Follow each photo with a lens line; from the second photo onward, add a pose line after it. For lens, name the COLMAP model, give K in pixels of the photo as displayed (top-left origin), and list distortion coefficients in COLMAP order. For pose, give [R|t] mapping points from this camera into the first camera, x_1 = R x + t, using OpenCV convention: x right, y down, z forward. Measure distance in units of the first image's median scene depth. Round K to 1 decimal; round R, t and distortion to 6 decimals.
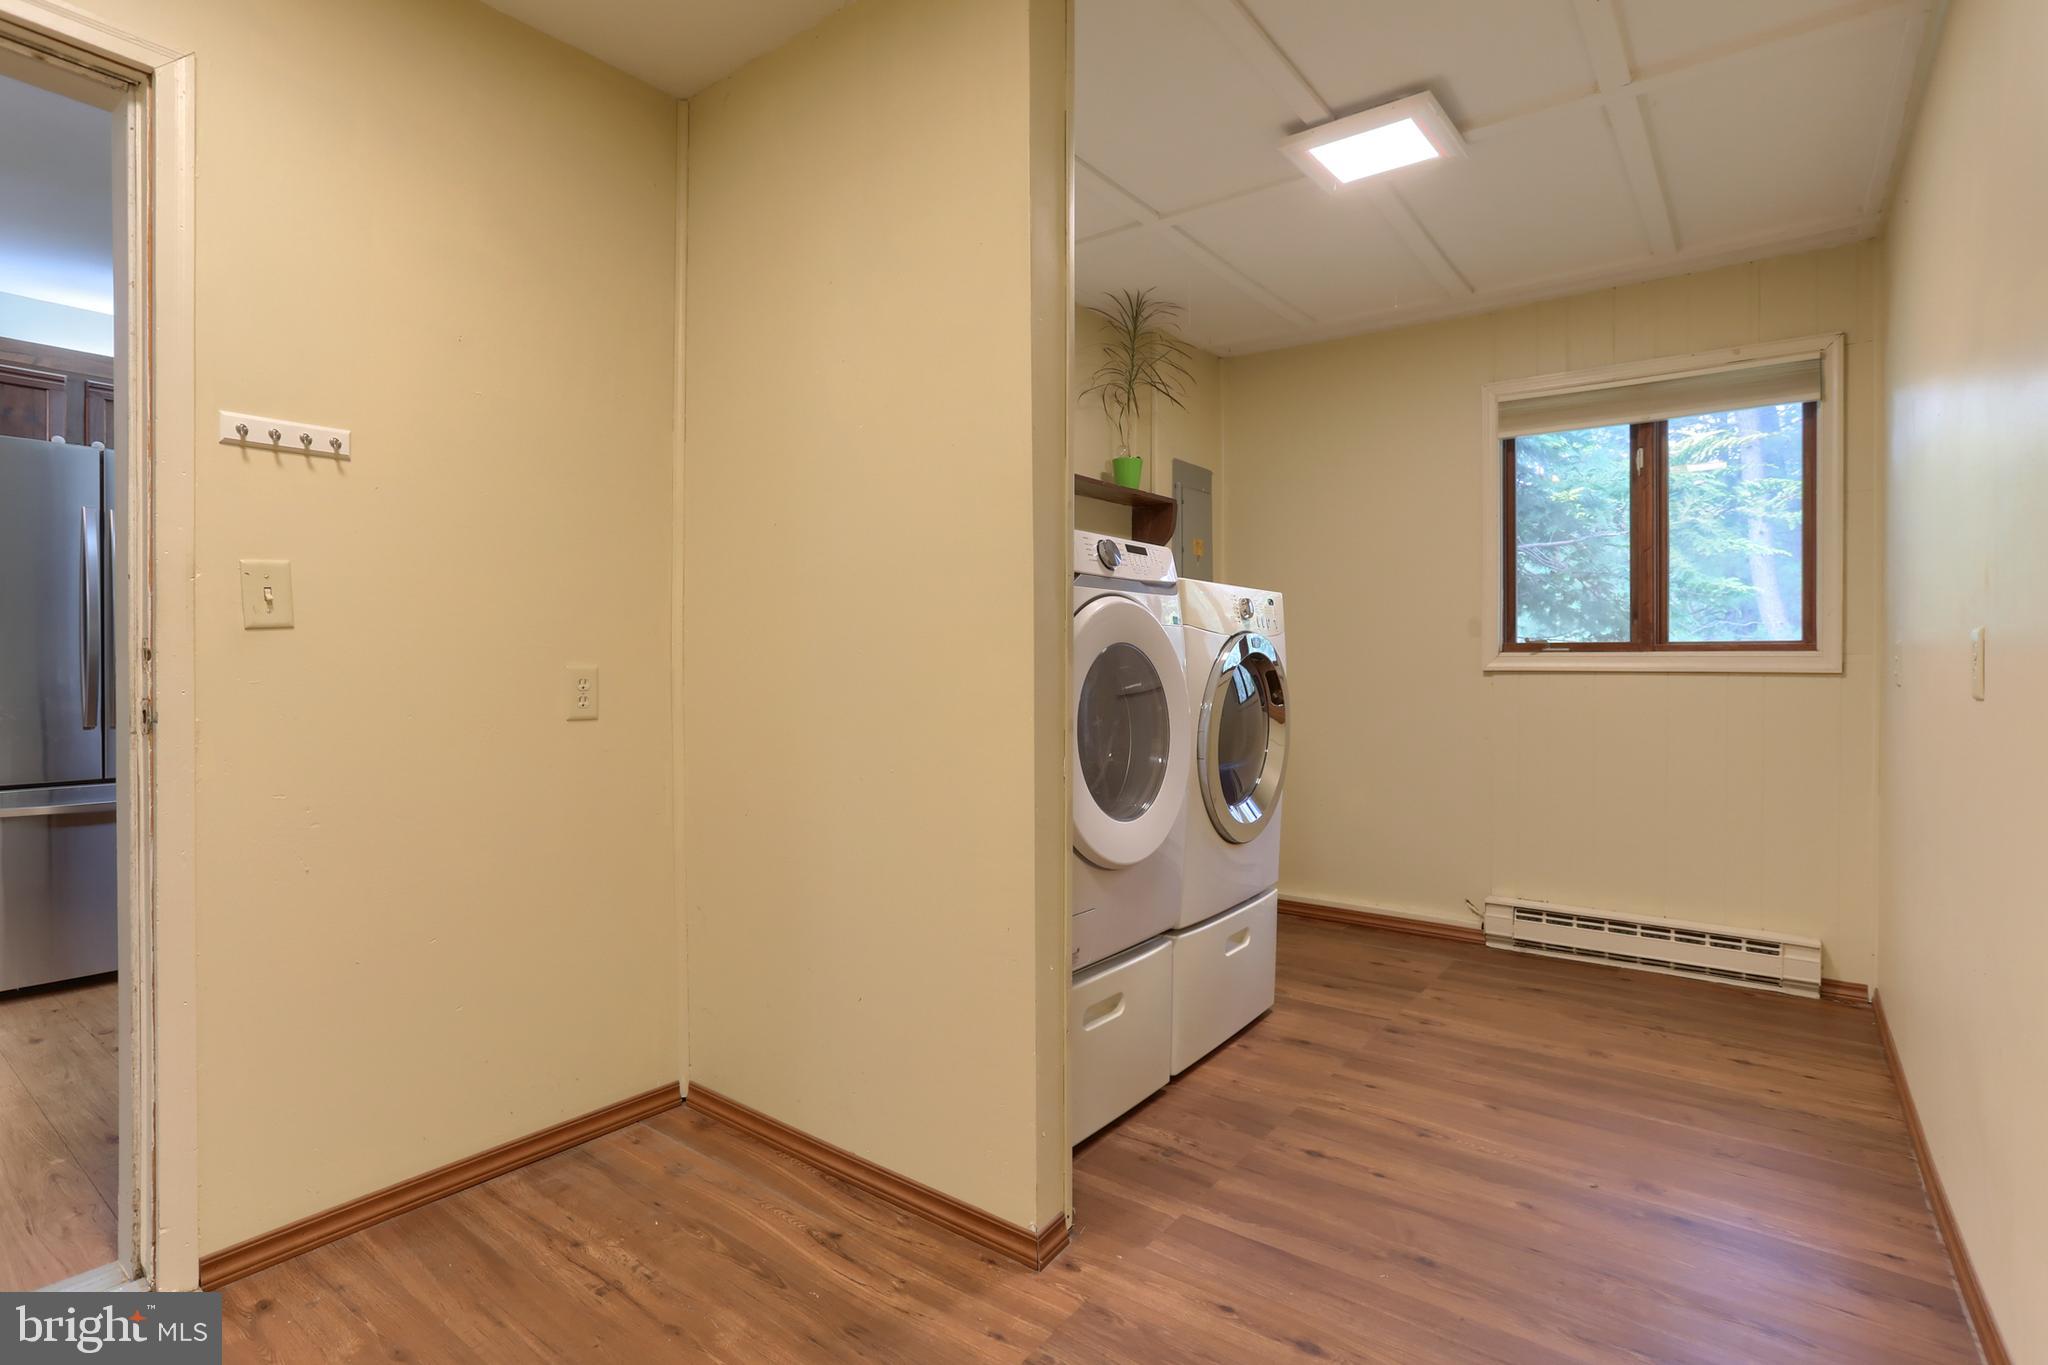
lens RADIAL K [[1031.3, 0, 1022.7], [0, 1031.3, 674.1], [0, 0, 1]] dist [-0.055125, 0.026590]
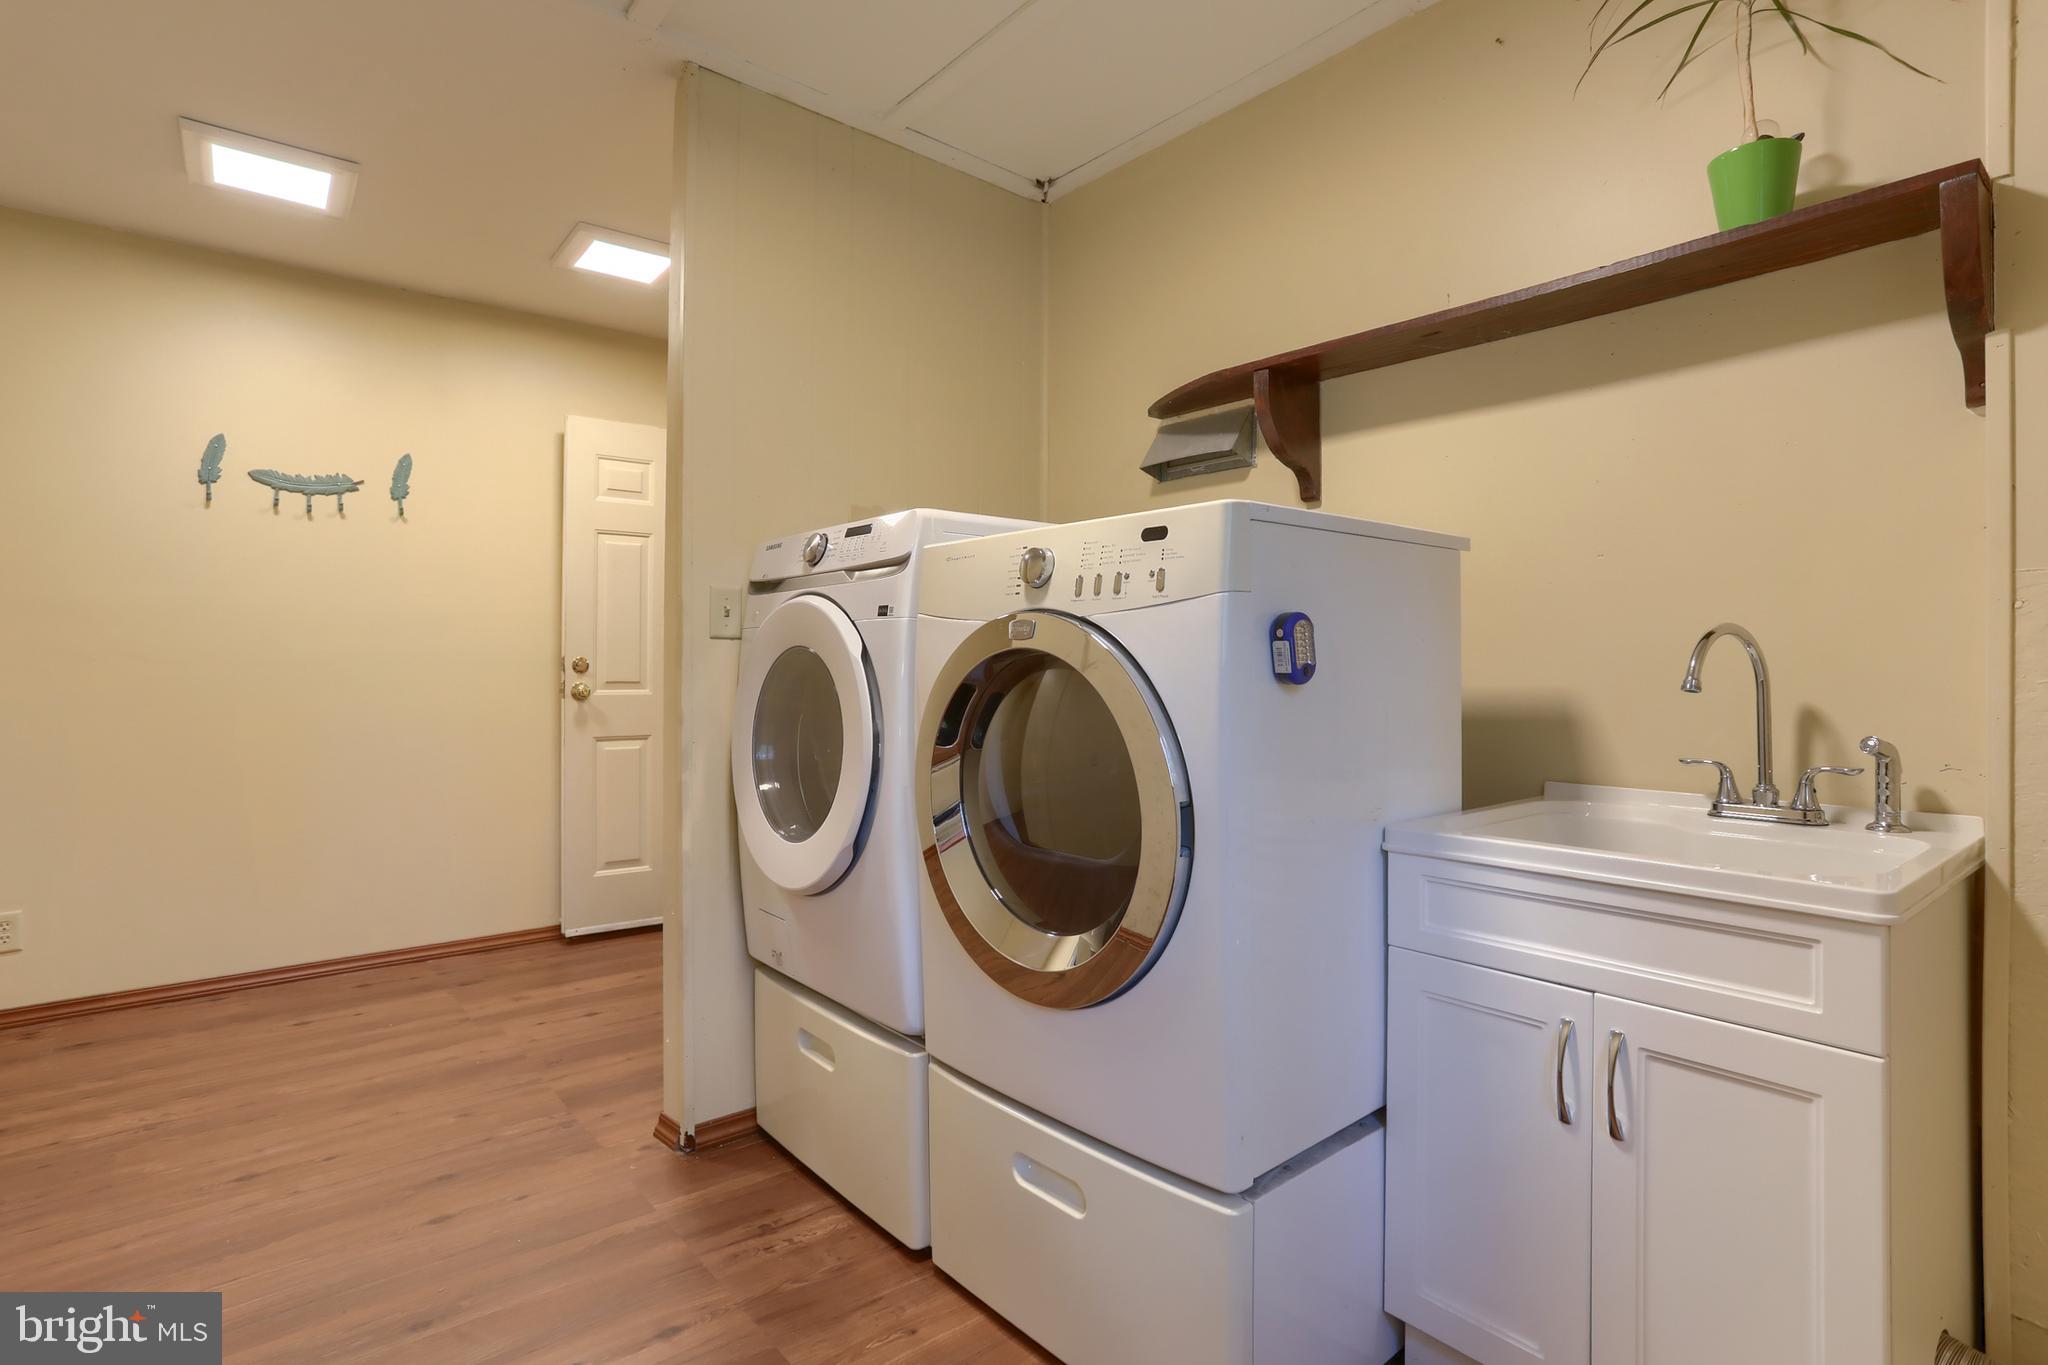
lens RADIAL K [[1031.3, 0, 1026.7], [0, 1031.3, 671.2], [0, 0, 1]] dist [-0.055125, 0.026590]
pose [[-0.240007, 0.003611, -0.970765, 0.898006], [-0.013710, 0.999881, 0.007109, -0.017403], [0.970674, 0.015016, -0.239928, 1.365214]]
